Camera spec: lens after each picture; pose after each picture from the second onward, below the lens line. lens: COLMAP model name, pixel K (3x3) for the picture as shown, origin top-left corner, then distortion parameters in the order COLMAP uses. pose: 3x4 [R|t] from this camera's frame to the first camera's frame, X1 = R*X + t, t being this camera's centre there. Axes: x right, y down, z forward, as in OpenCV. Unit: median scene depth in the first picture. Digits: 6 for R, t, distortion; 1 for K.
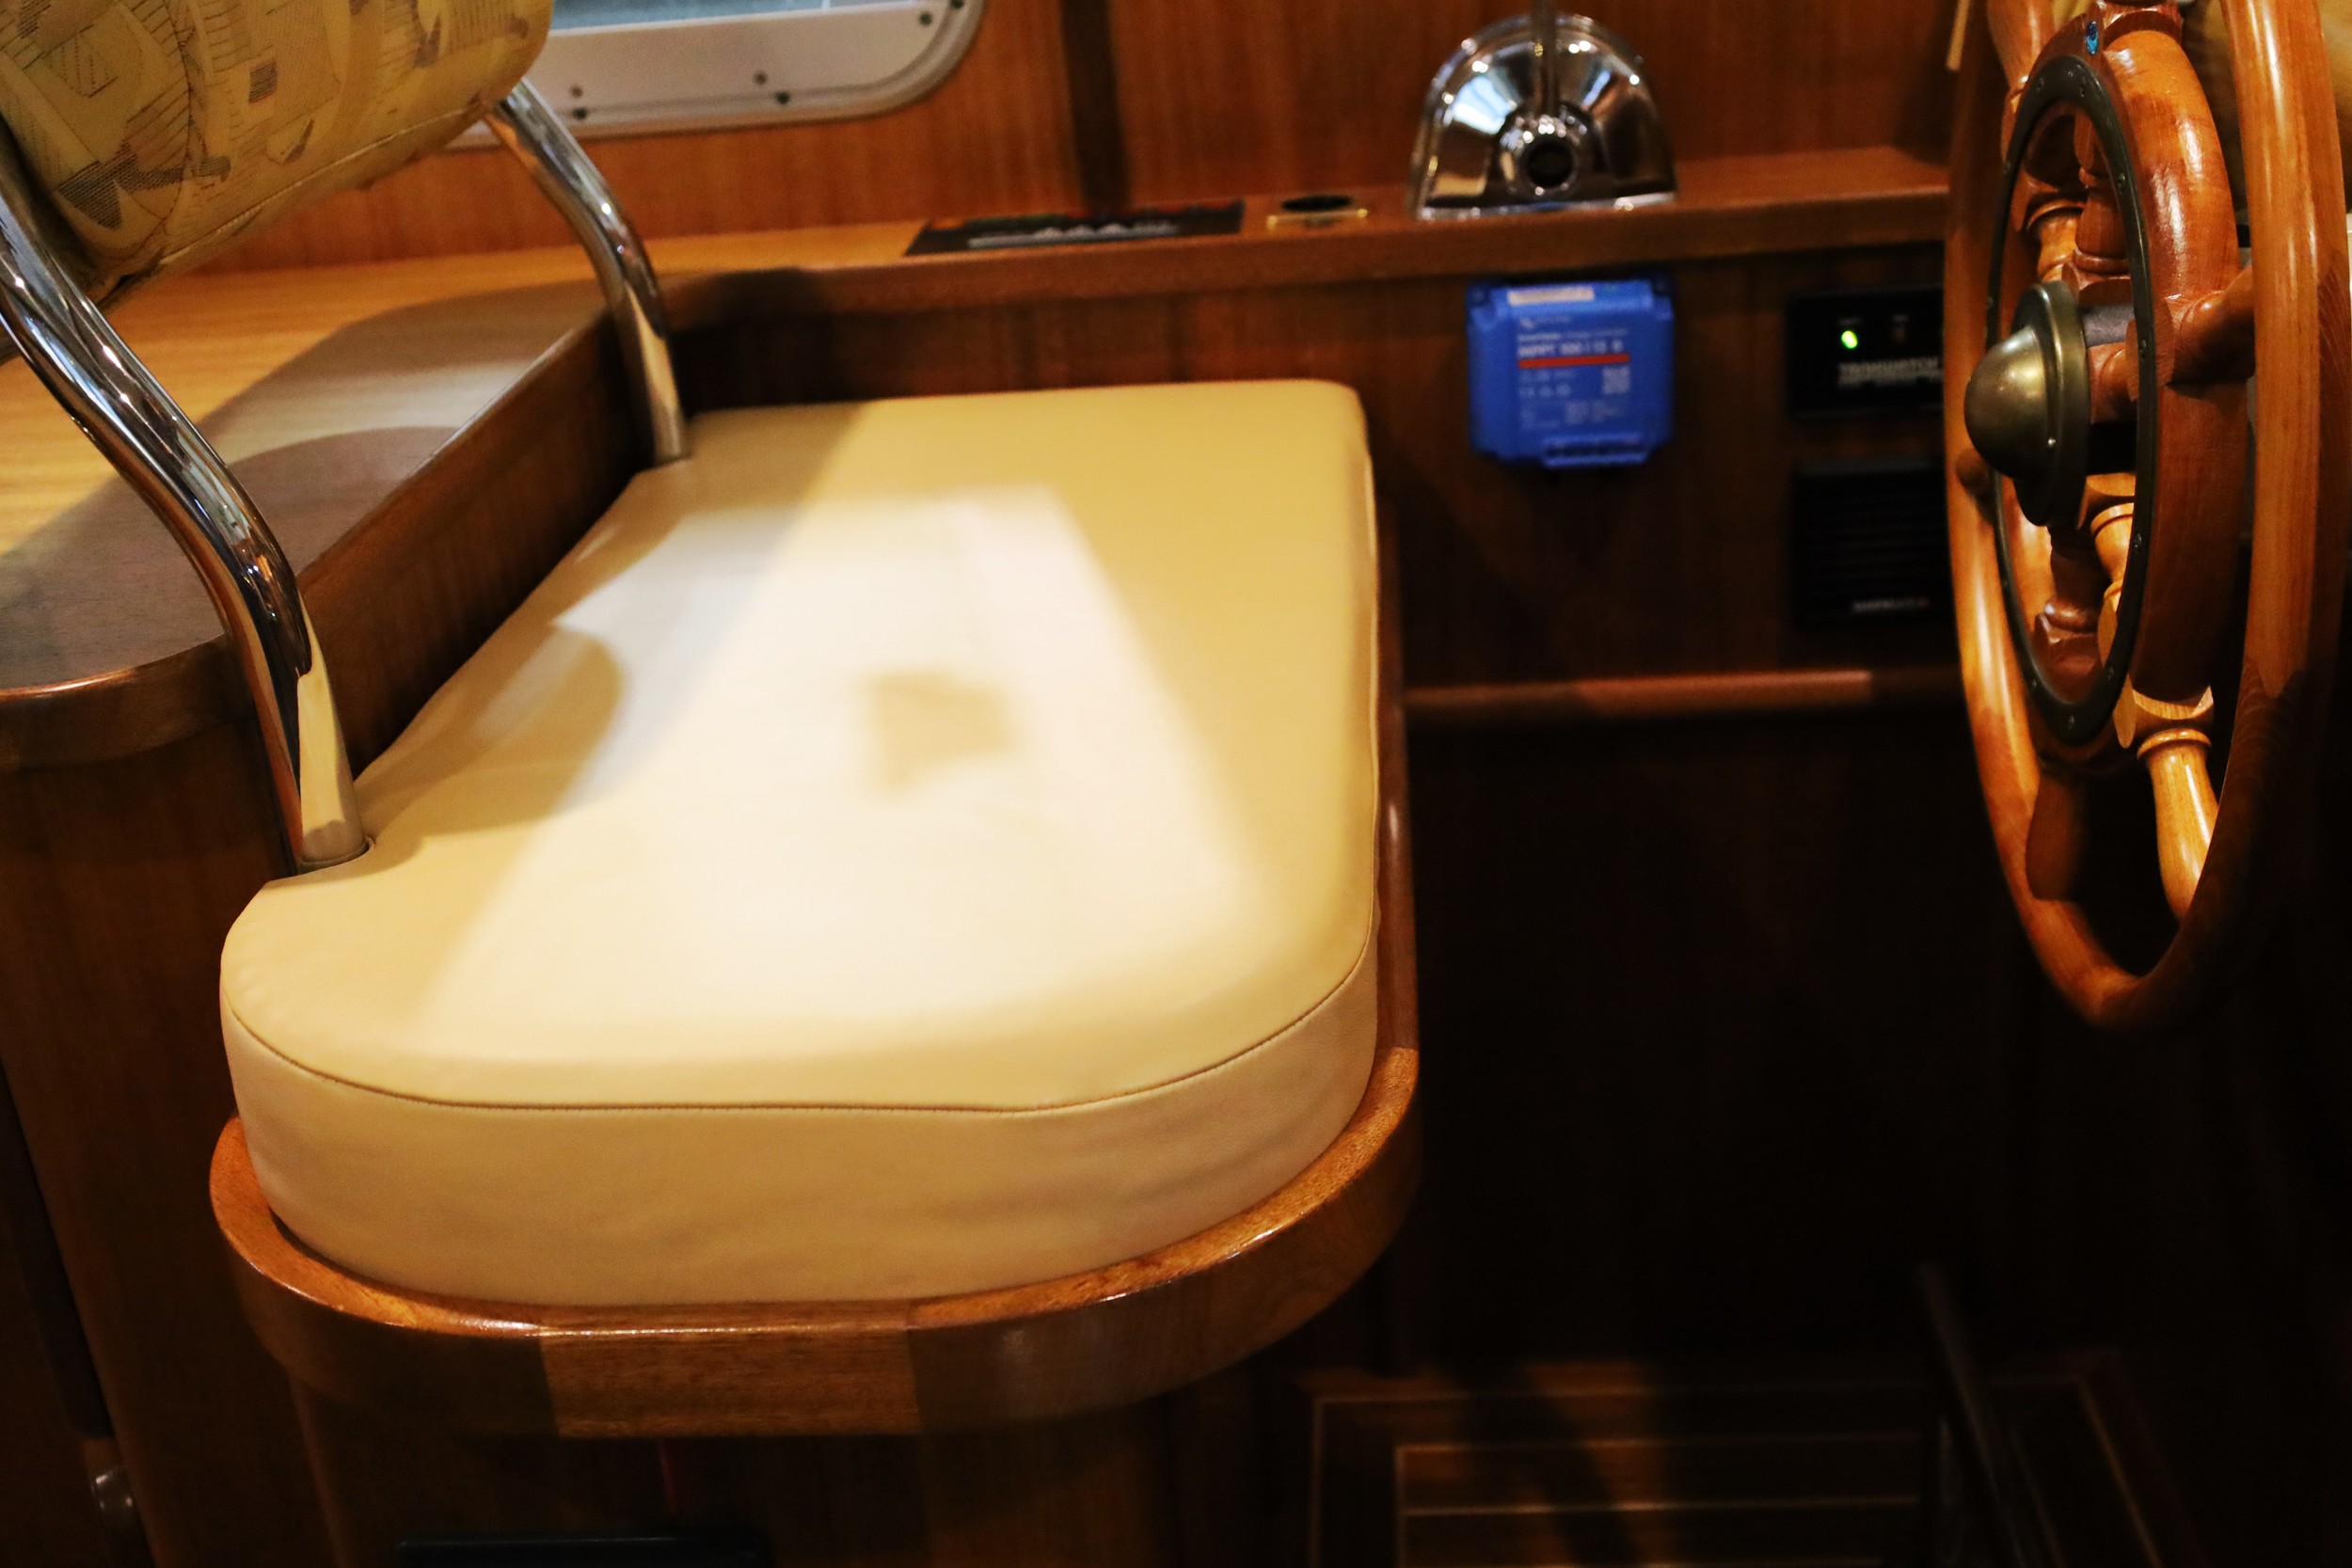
lens RADIAL K [[2620.1, 0, 1176.0], [0, 2620.1, 784.0], [0, 0, 1]] dist [0.011314, 0.026080]
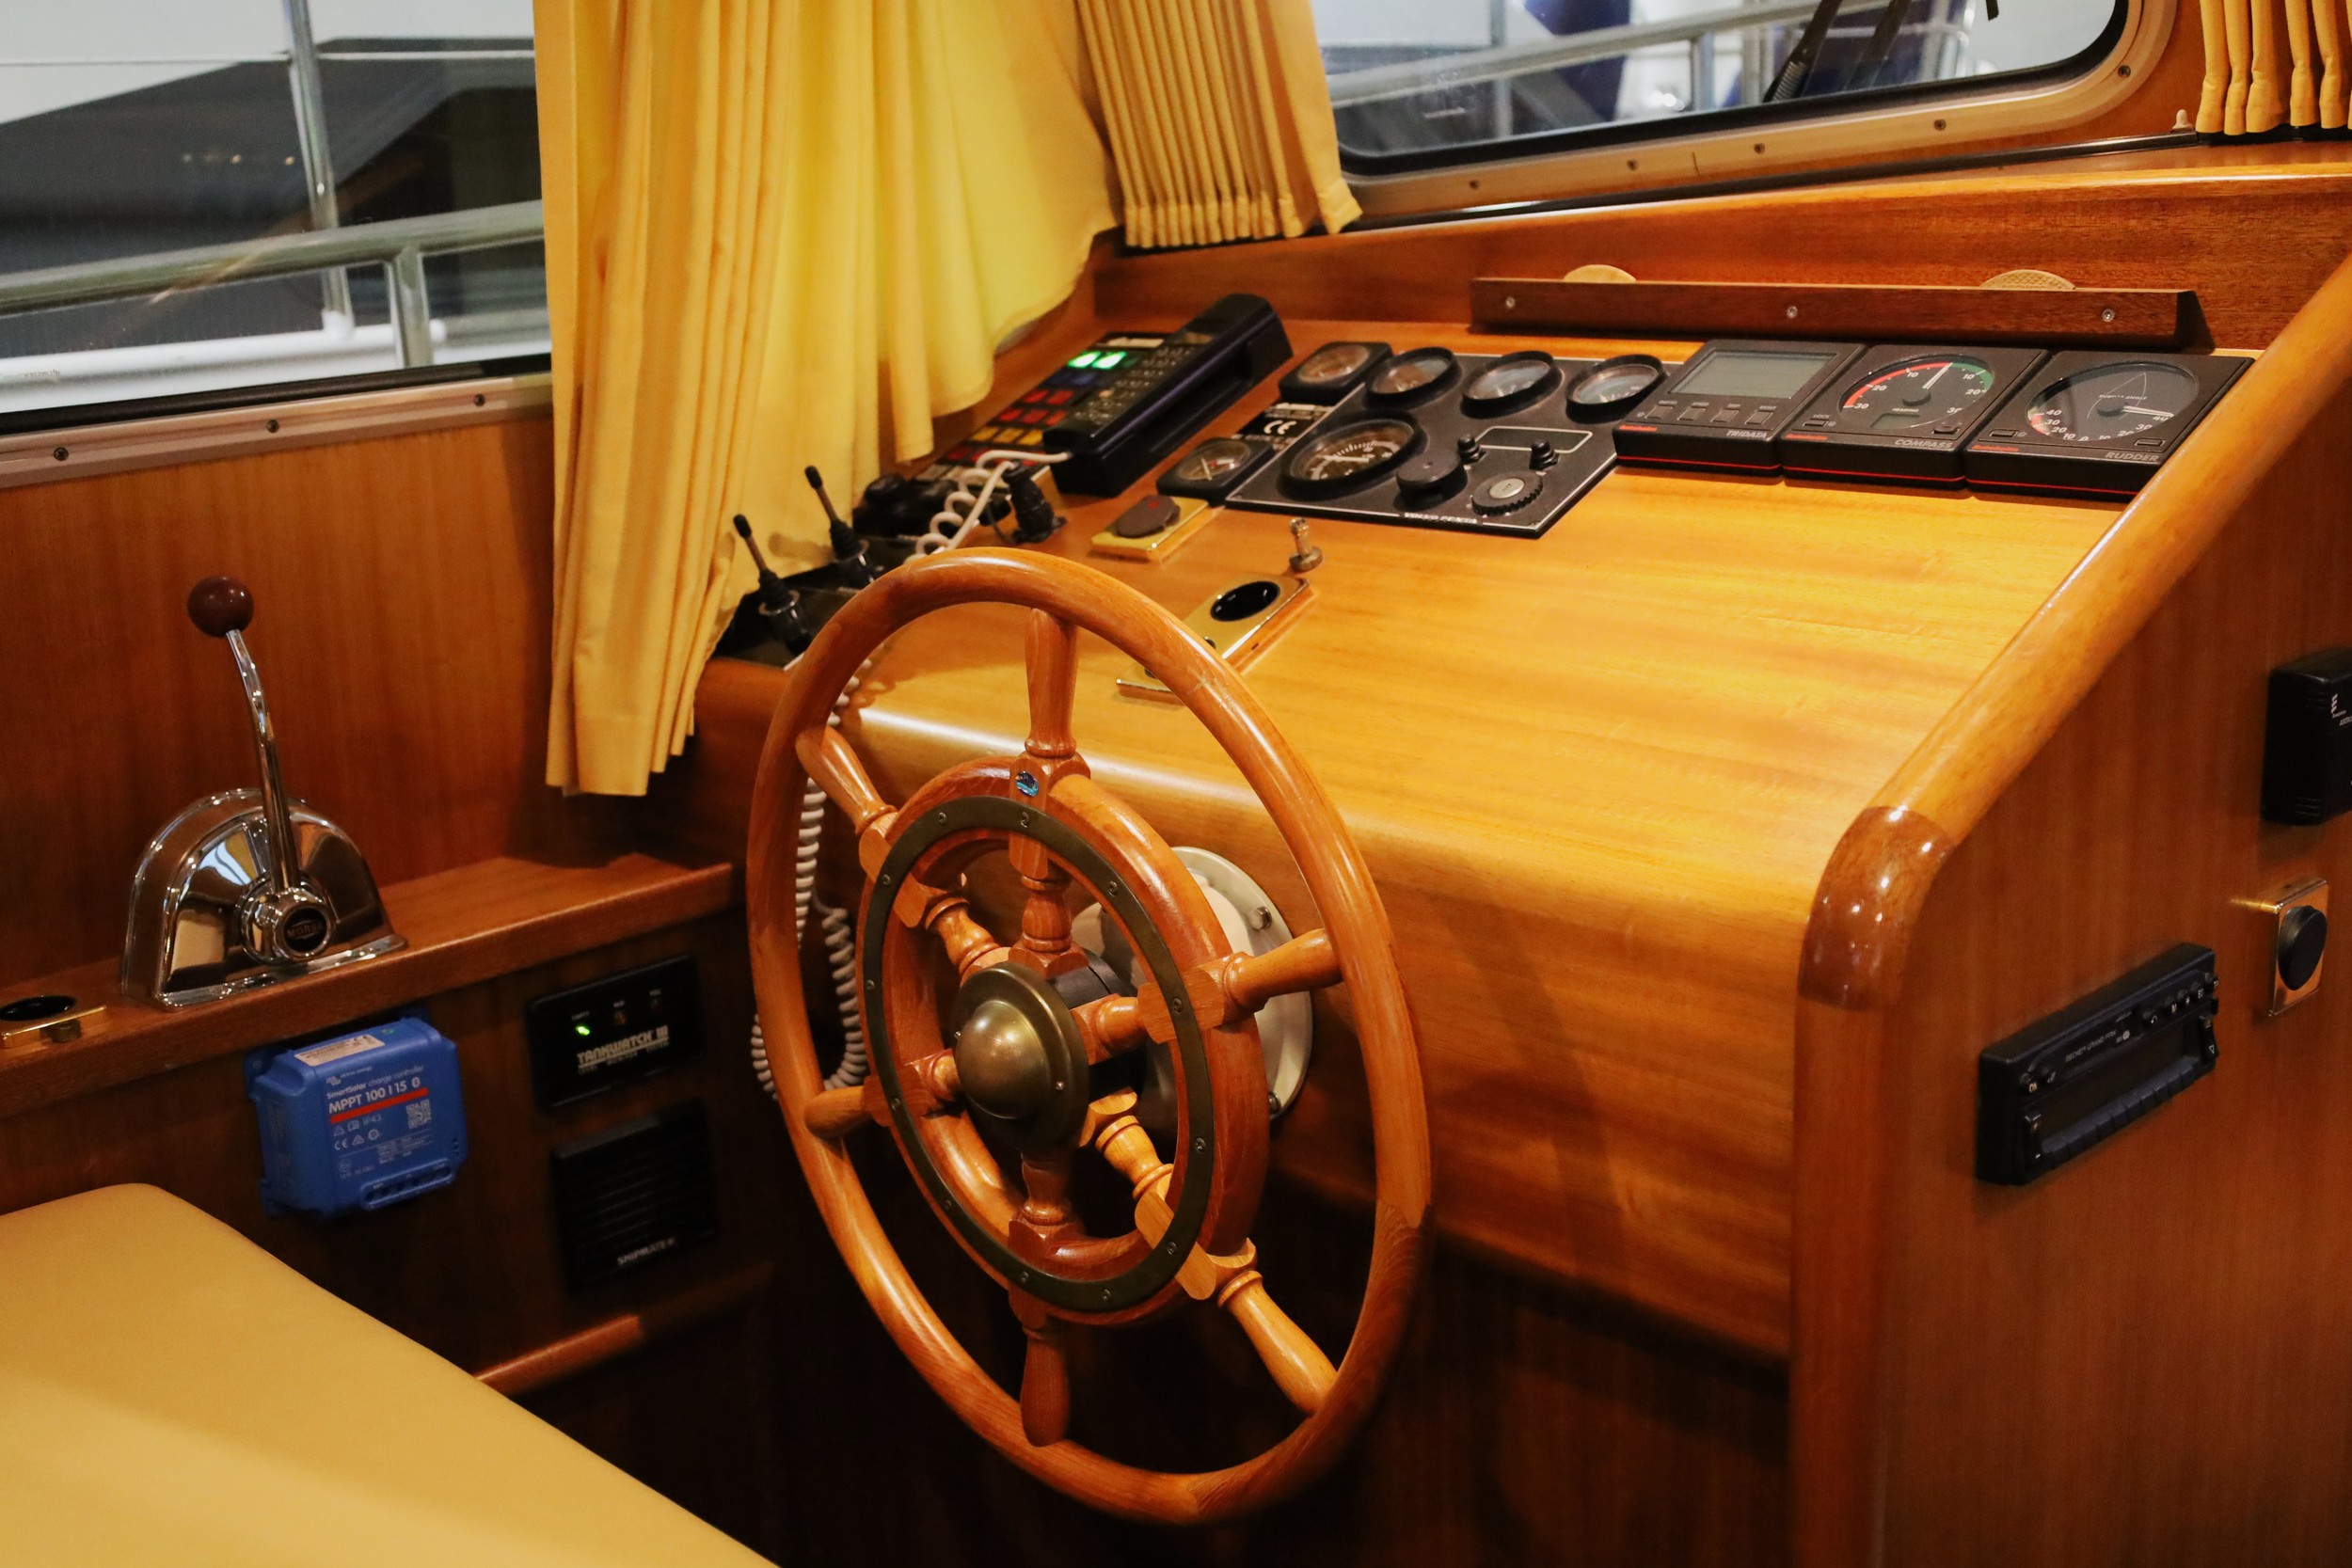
lens RADIAL K [[2561.2, 0, 1176.0], [0, 2561.2, 784.0], [0, 0, 1]] dist [0.011644, -0.004642]
pose [[0.672533, -0.136780, 0.727318, -0.361113], [0.289994, 0.952886, -0.088950, -0.100037], [-0.680884, 0.270739, 0.680512, 0.051049]]
